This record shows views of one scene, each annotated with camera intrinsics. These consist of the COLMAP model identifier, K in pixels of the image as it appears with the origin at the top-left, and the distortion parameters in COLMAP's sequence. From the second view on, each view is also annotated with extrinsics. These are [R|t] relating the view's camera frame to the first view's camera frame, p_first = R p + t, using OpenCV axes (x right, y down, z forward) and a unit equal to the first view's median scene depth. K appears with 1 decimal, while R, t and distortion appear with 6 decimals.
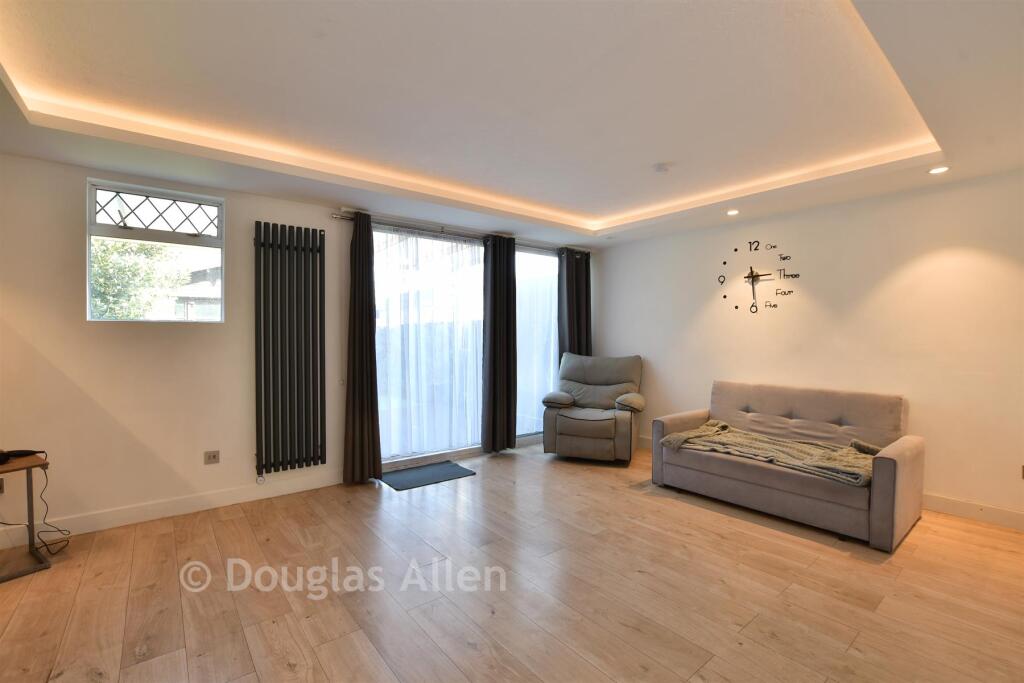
lens RADIAL K [[455.6, 0, 512.0], [0, 455.6, 341.5], [0, 0, 1]] dist [-0.001601, -0.000110]
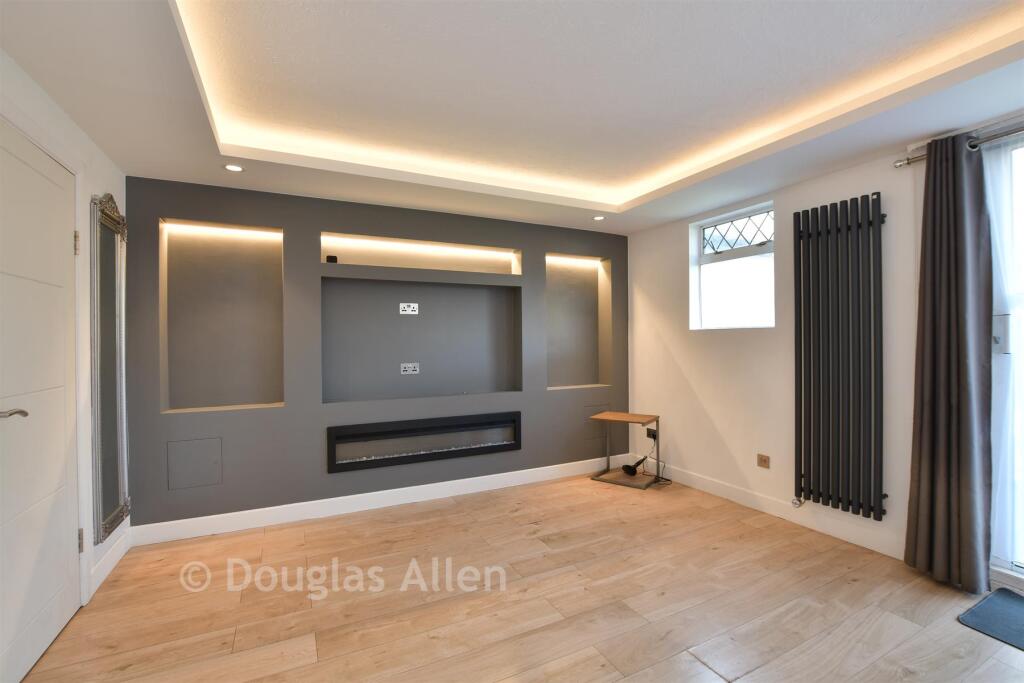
lens RADIAL K [[463.5, 0, 512.0], [0, 463.5, 341.5], [0, 0, 1]] dist [-0.000895, -0.000205]
pose [[-0.194312, 0.005649, -0.980924, 0.474108], [-0.003141, 0.999975, 0.006381, -0.016175], [0.980935, 0.004321, -0.194289, 0.677328]]
